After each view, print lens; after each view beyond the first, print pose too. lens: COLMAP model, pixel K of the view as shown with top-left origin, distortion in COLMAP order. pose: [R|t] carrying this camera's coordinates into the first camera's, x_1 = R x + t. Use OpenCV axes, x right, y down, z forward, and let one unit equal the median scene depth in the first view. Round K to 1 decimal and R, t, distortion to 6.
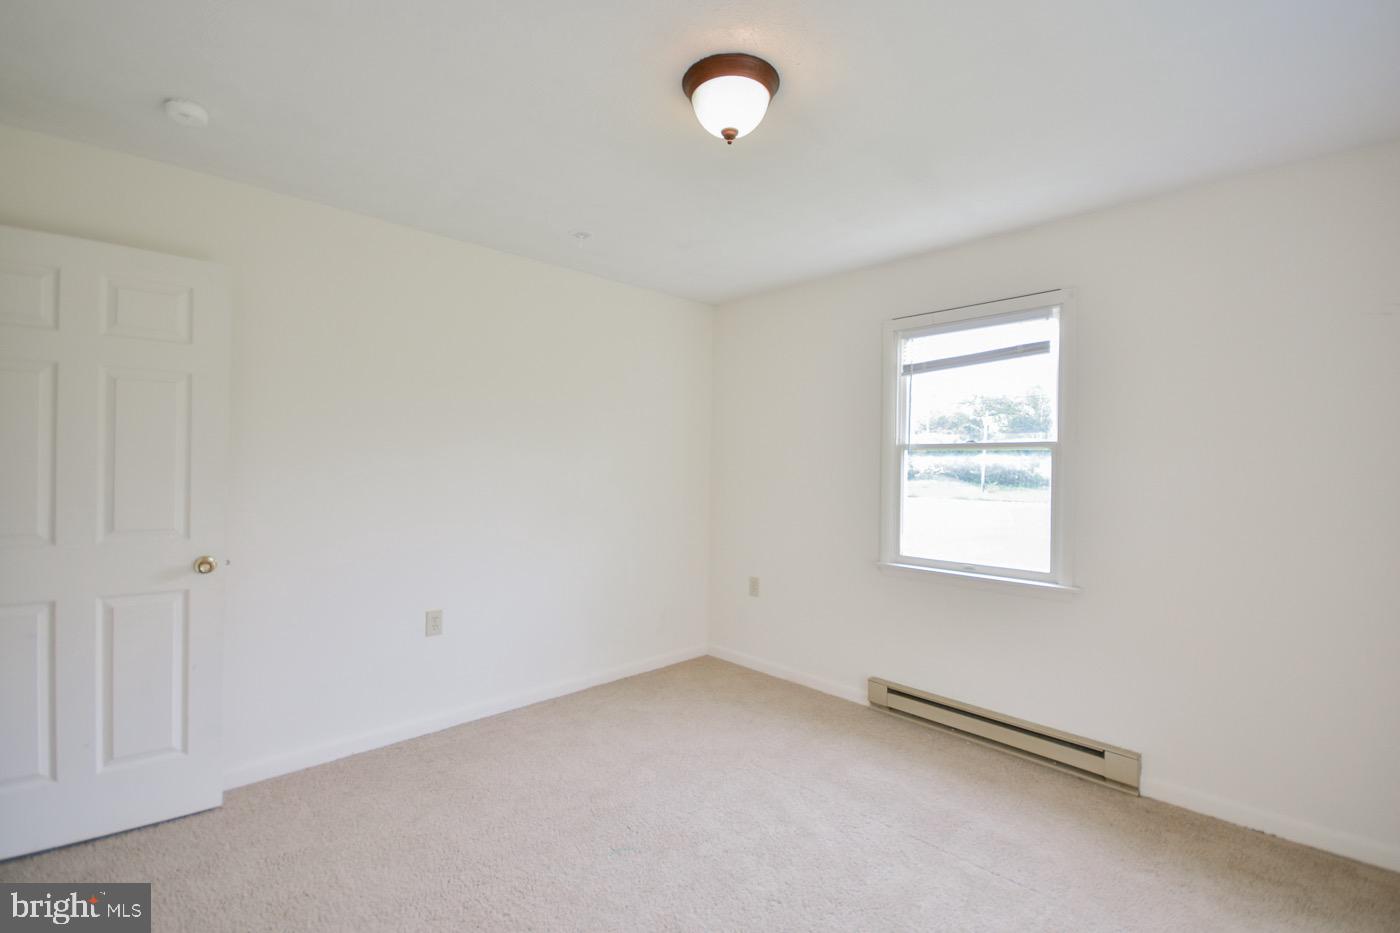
lens RADIAL K [[654.6, 0, 700.0], [0, 654.6, 466.5], [0, 0, 1]] dist [-0.028656, -0.000075]
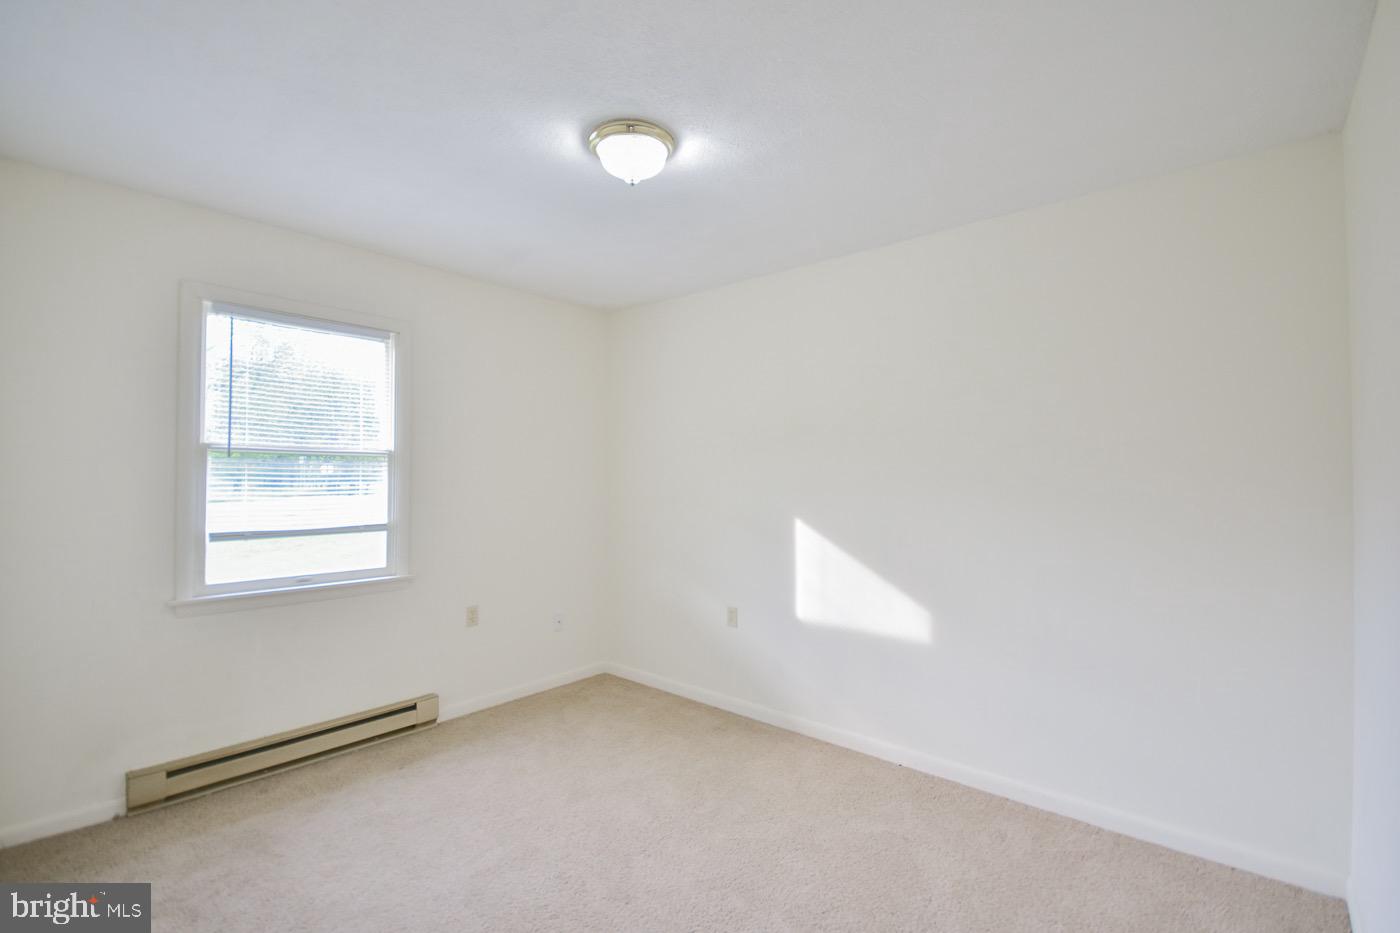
lens RADIAL K [[553.9, 0, 700.0], [0, 553.9, 466.5], [0, 0, 1]] dist [-0.002832, -0.000436]
pose [[-0.068962, 0.005528, 0.997604, -0.455406], [-0.004616, 0.999972, -0.005860, -0.007728], [-0.997609, -0.005009, -0.068934, 0.521490]]
